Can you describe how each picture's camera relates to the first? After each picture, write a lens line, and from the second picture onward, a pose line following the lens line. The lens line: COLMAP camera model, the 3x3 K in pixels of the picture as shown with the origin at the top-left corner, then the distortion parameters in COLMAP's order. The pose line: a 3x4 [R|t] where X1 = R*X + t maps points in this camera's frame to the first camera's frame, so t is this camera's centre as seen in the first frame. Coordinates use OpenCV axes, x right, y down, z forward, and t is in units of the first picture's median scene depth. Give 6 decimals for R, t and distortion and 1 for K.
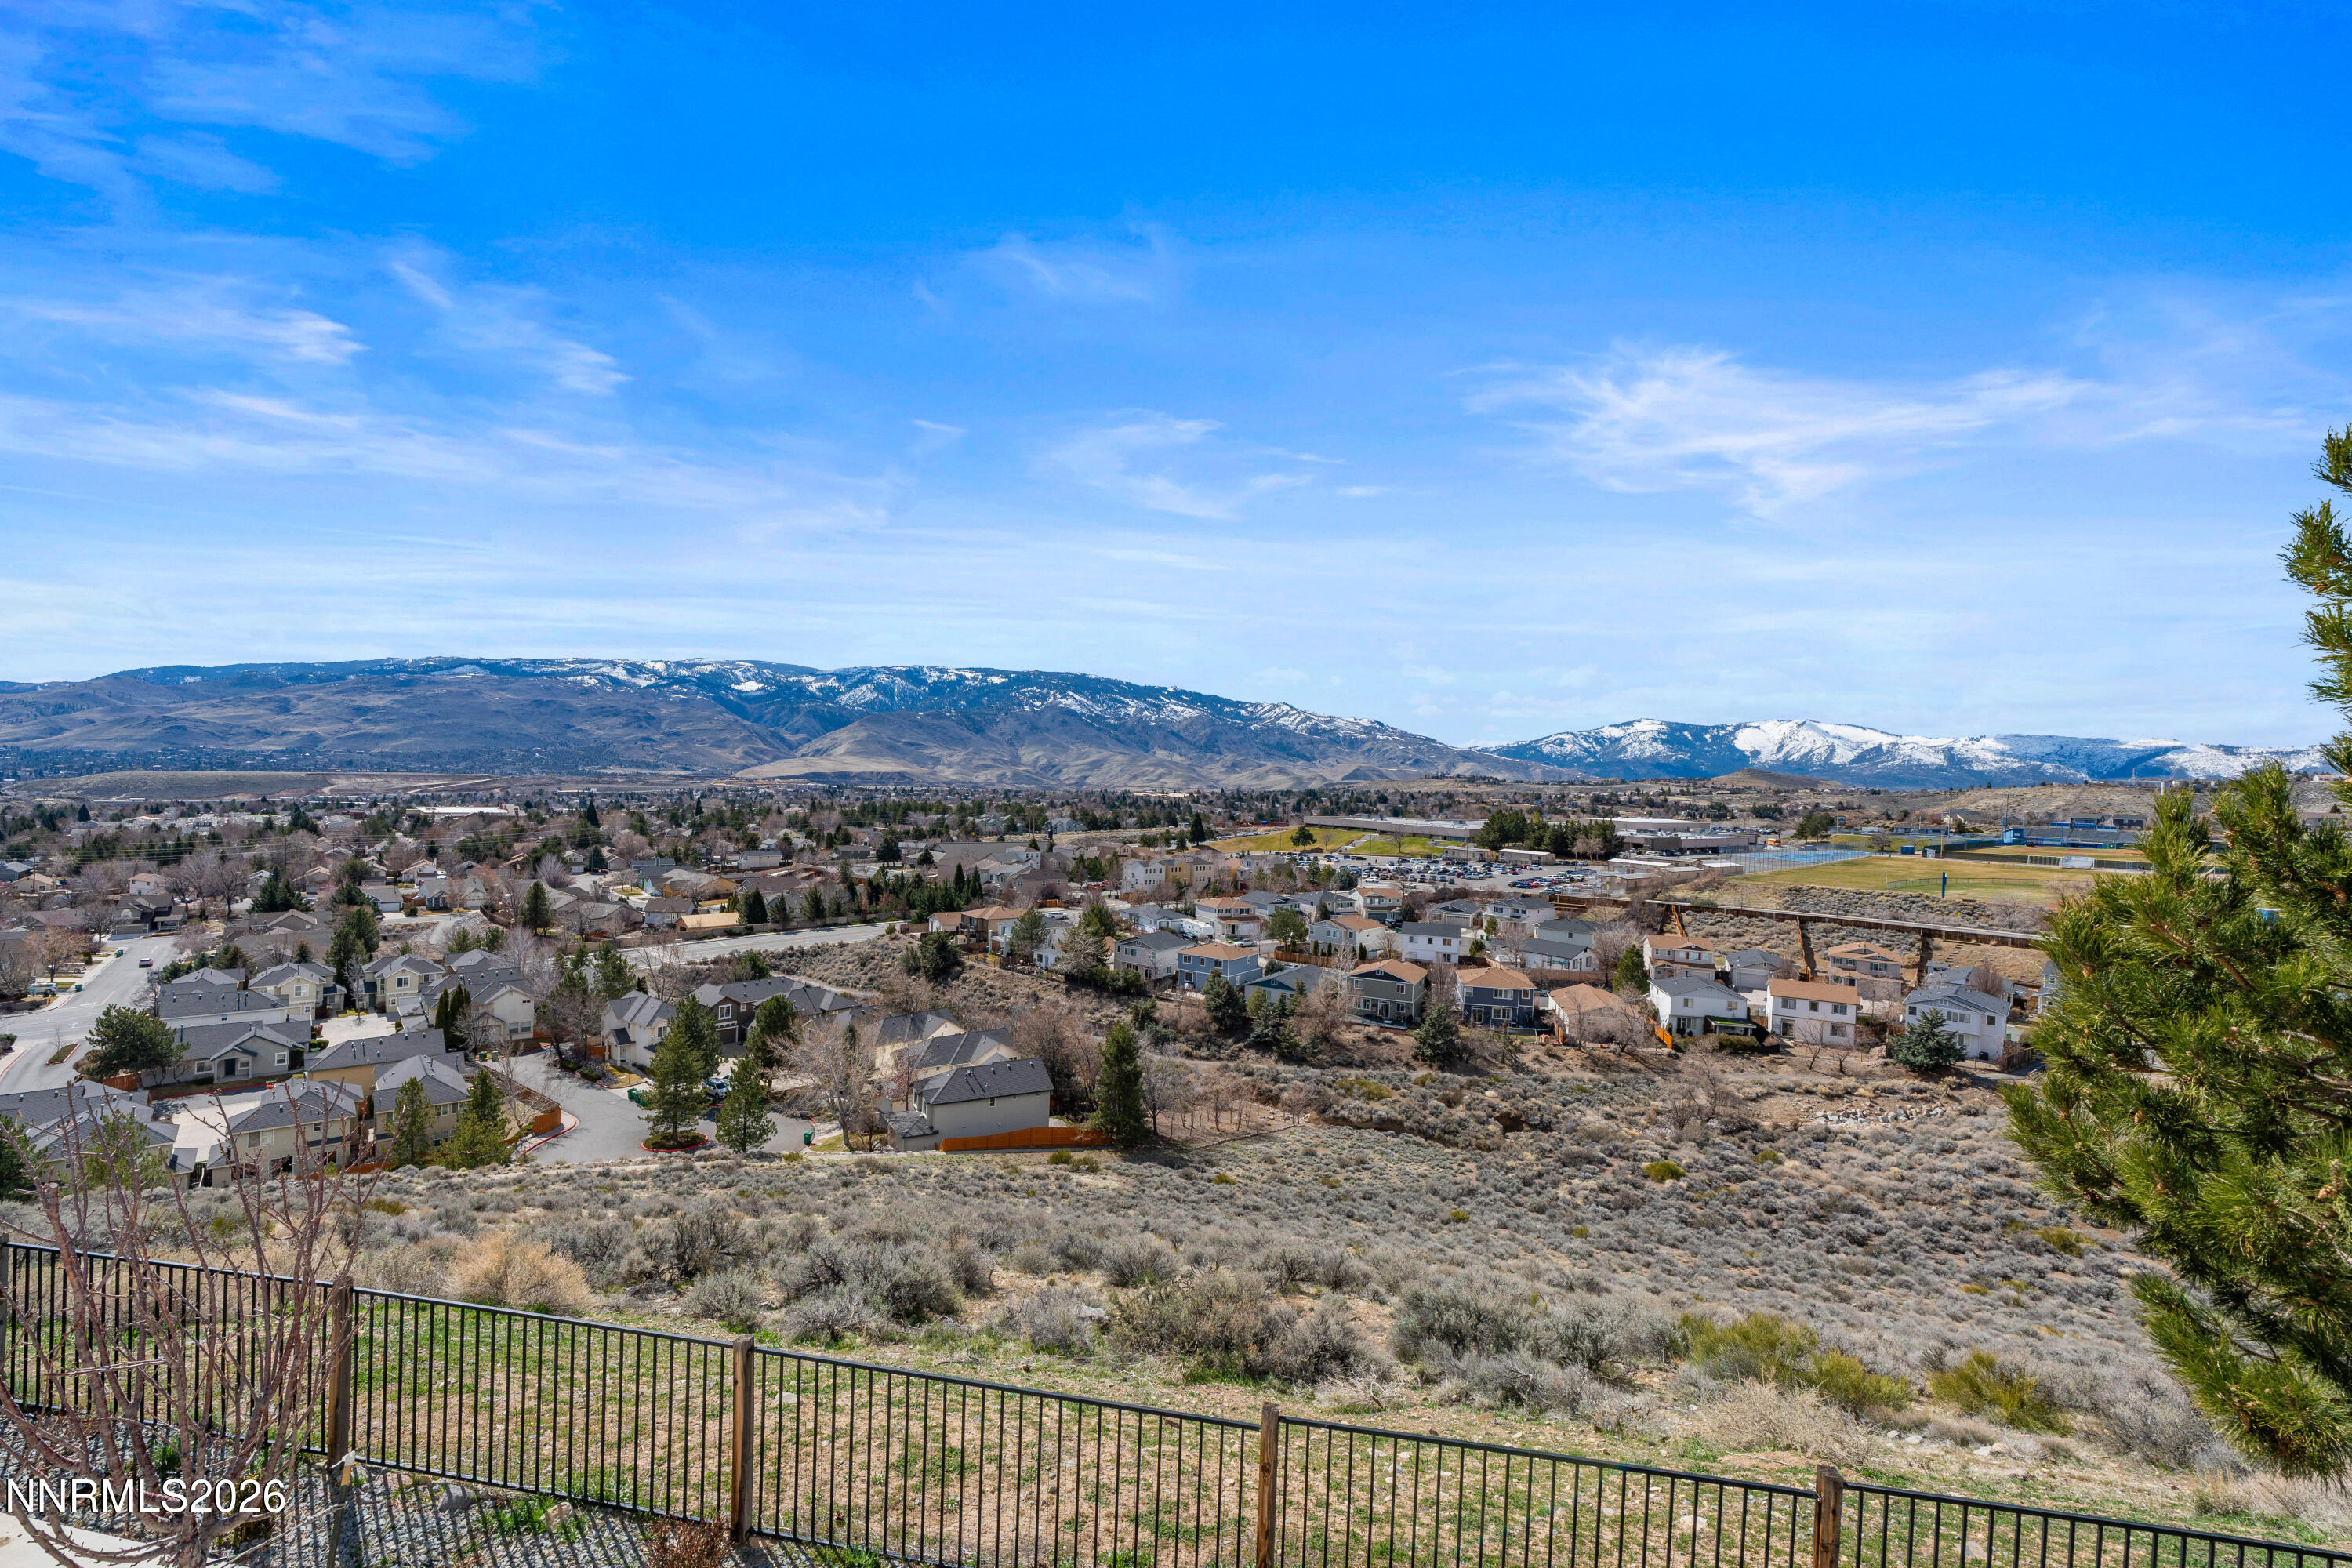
lens RADIAL K [[1055.2, 0, 1169.9], [0, 1055.2, 787.9], [0, 0, 1]] dist [-0.008858, 0.003350]
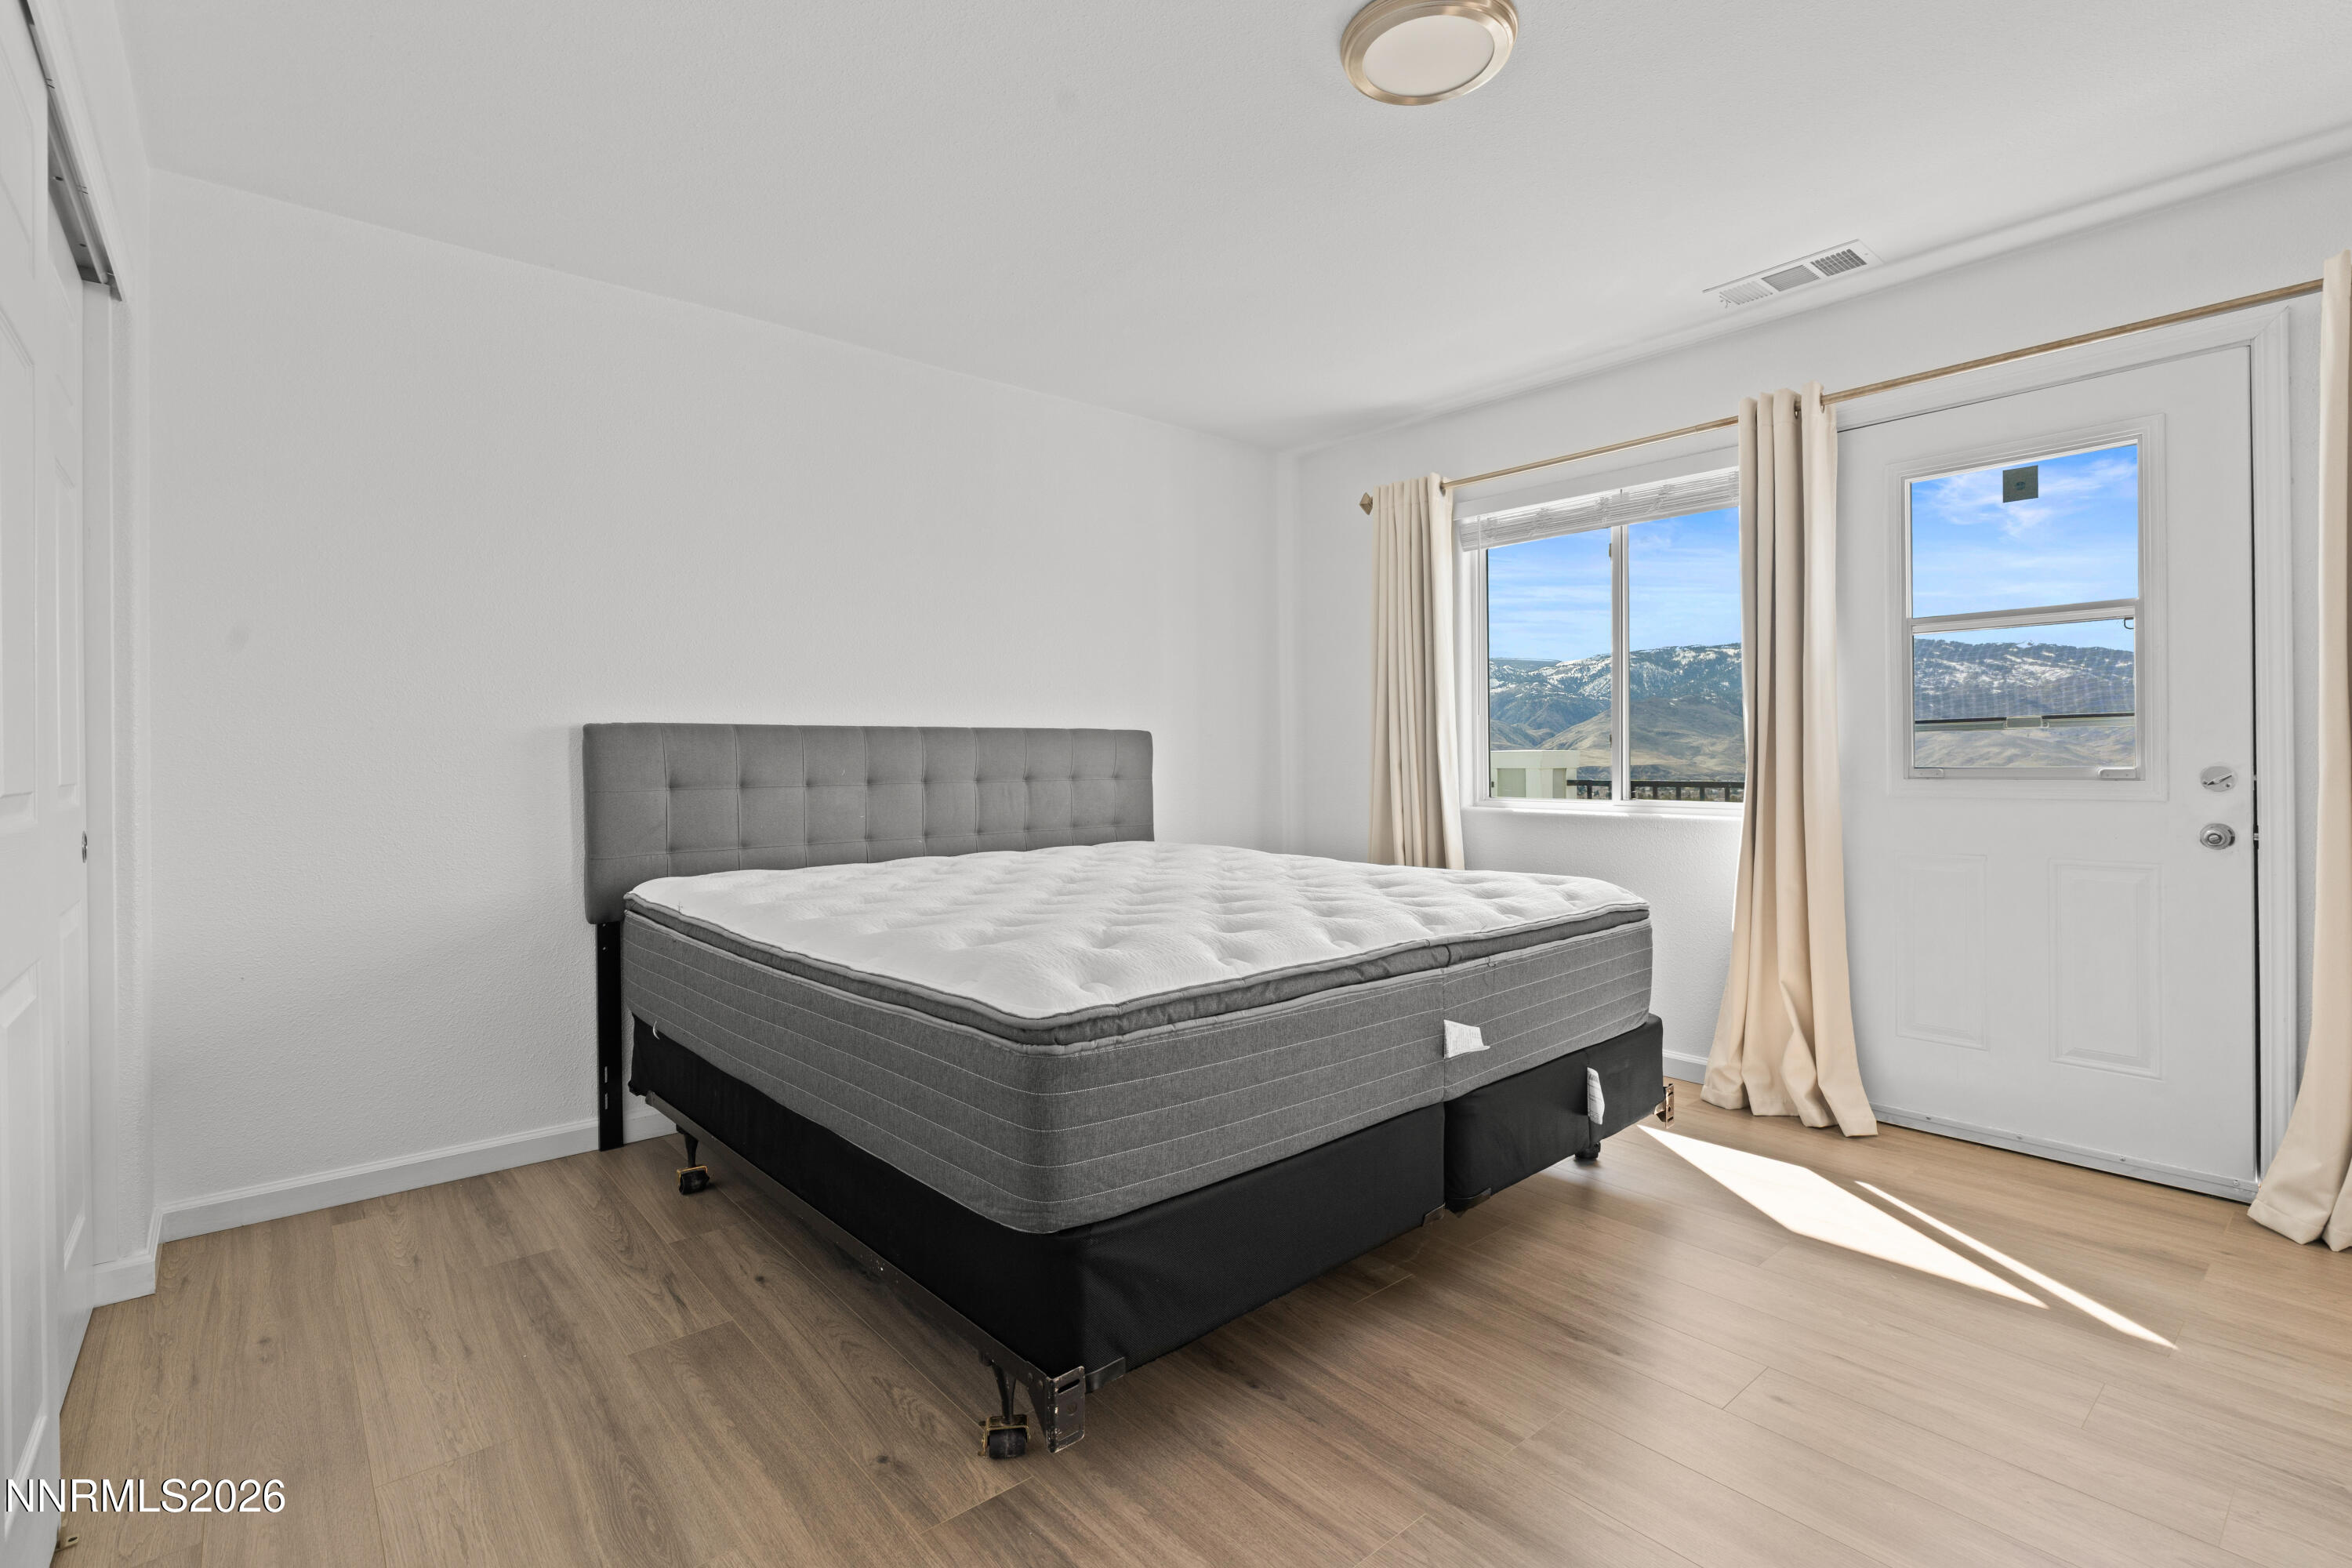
lens RADIAL K [[1055.2, 0, 1161.3], [0, 1055.2, 767.3], [0, 0, 1]] dist [-0.008858, 0.003350]
pose [[0.773602, -0.028671, -0.633023, 0.476901], [0.019930, 0.999583, -0.020916, 0.155038], [0.633359, 0.003565, 0.773850, -1.290493]]
